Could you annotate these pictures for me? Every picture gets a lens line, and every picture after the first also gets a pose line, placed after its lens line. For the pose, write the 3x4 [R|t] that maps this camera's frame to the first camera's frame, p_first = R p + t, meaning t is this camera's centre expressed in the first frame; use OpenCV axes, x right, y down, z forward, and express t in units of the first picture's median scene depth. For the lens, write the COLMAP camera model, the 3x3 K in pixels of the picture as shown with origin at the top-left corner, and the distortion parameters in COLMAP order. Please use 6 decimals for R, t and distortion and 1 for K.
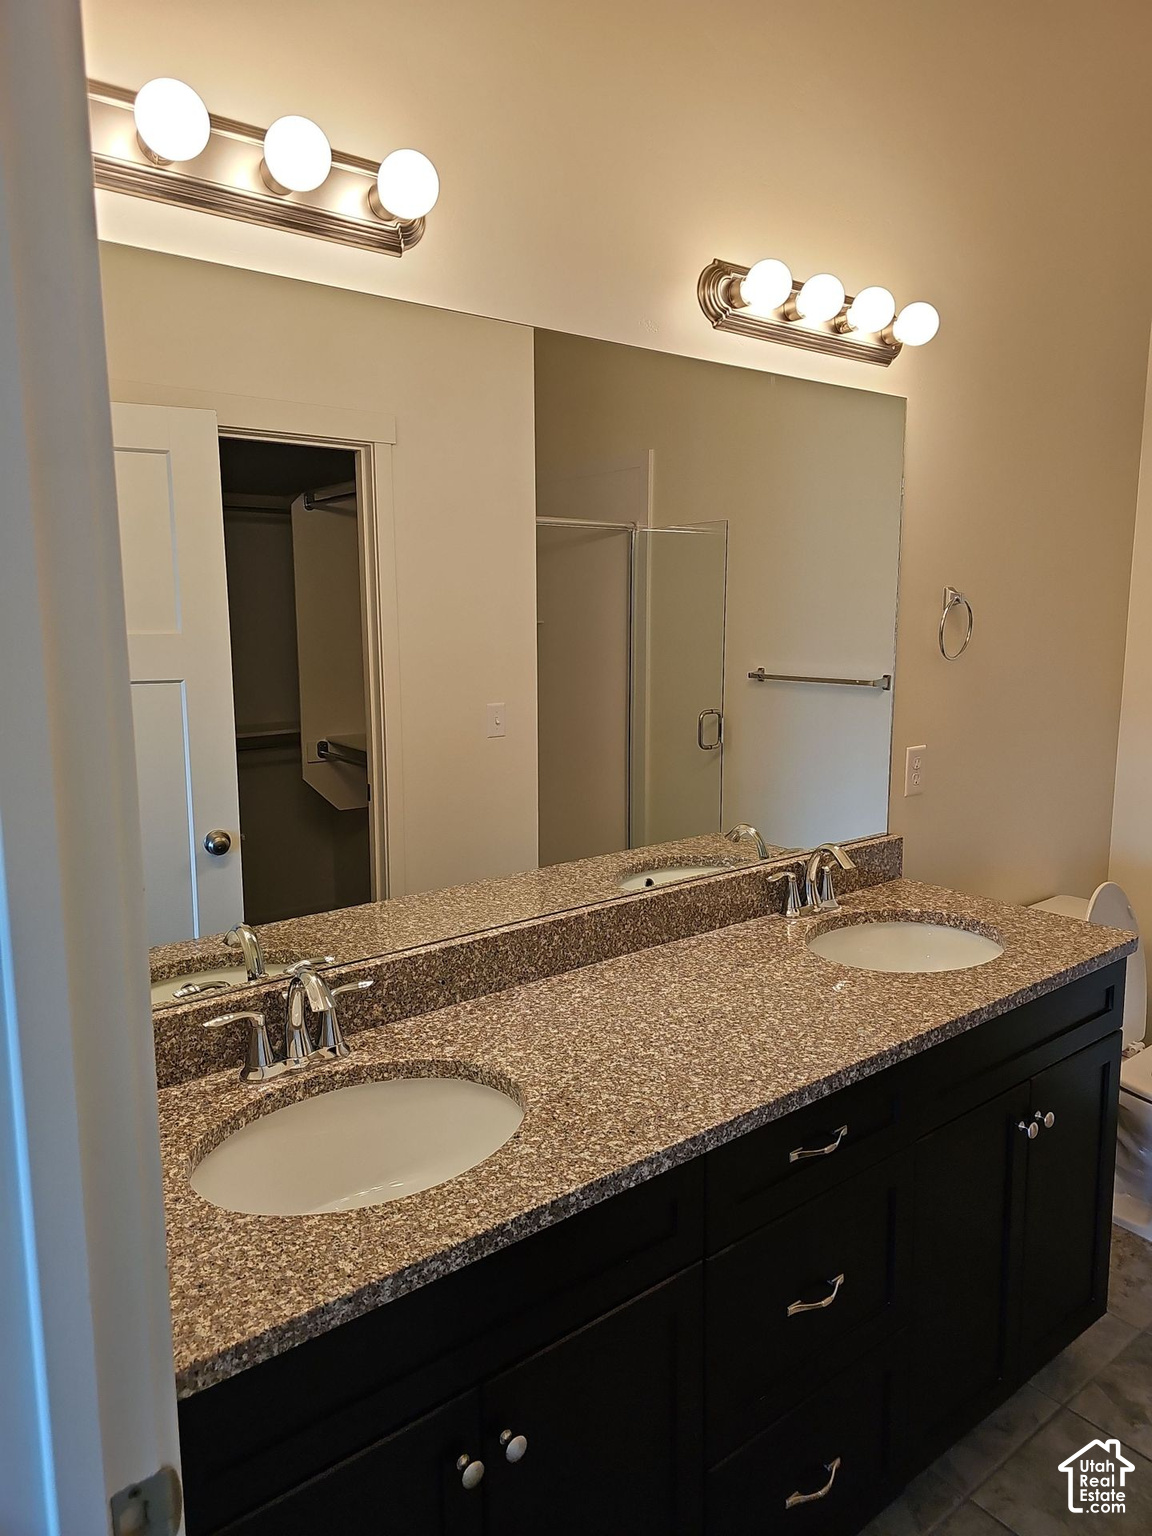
lens RADIAL K [[1021.8, 0, 577.1], [0, 1021.8, 771.7], [0, 0, 1]] dist [0.068217, -0.029449]
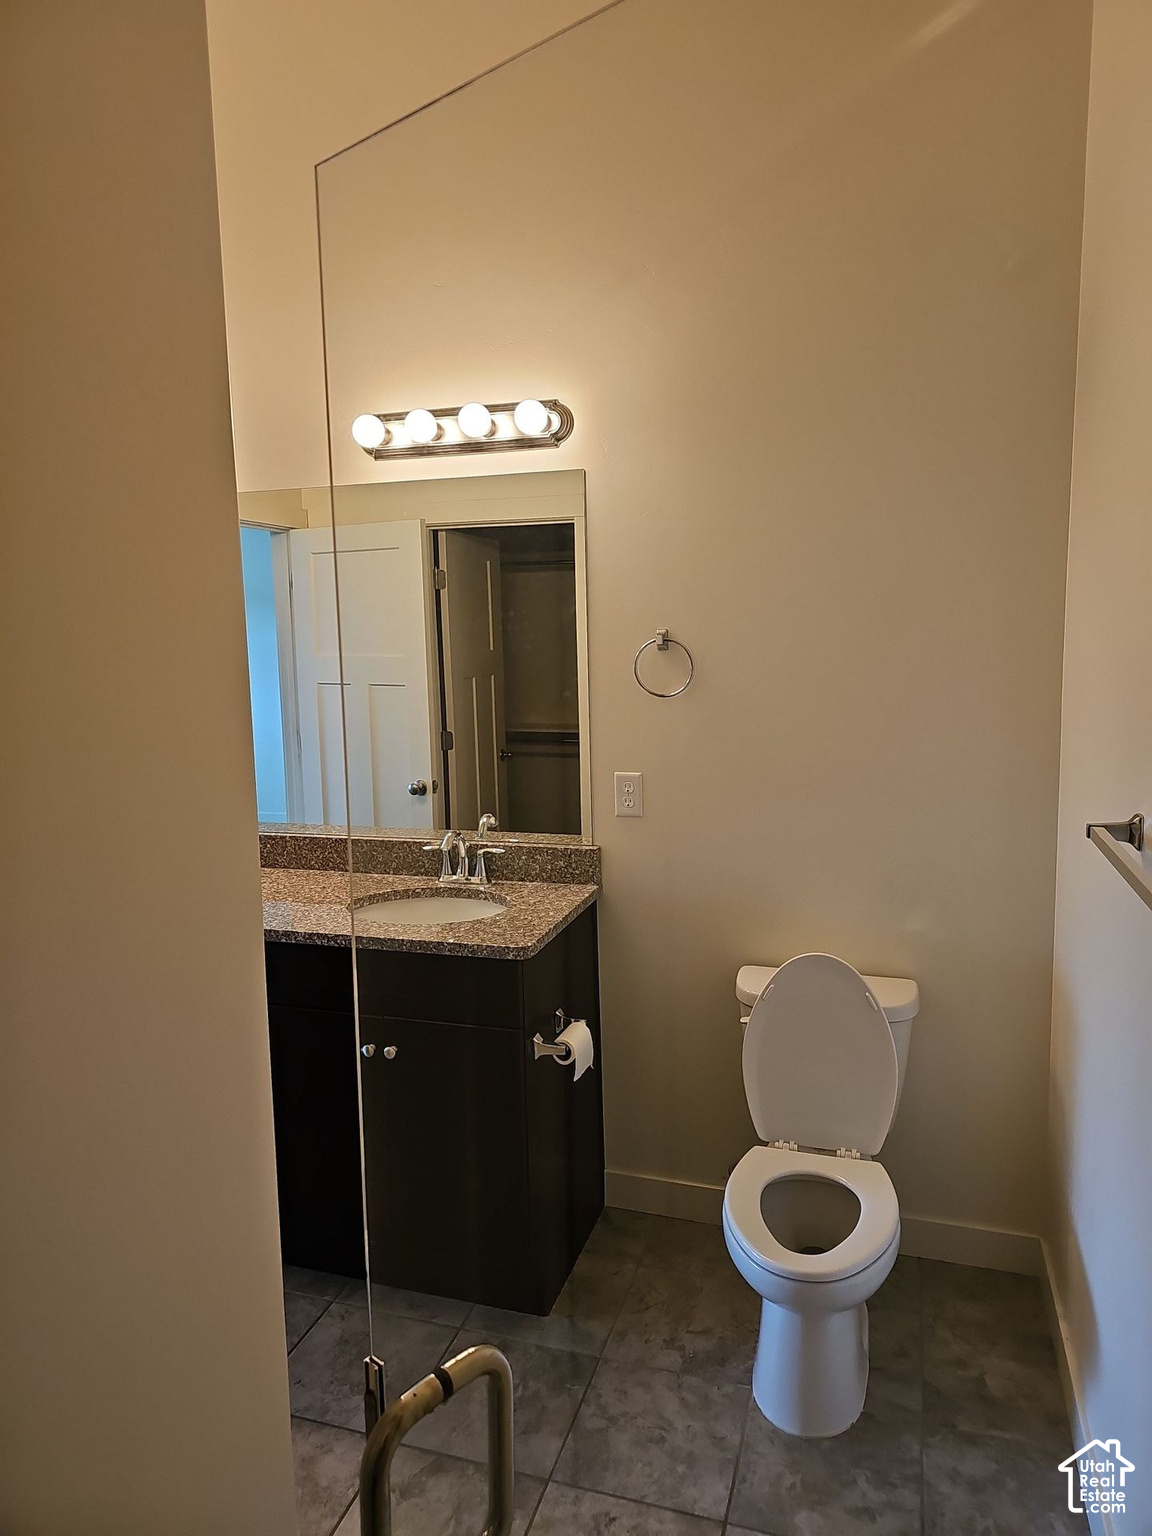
lens RADIAL K [[1021.8, 0, 575.0], [0, 1021.8, 761.4], [0, 0, 1]] dist [0.068217, -0.029449]
pose [[0.547563, 0.102290, -0.830489, 1.222418], [-0.113200, 0.992431, 0.047600, -0.082100], [0.829072, 0.067947, 0.554998, 0.354675]]
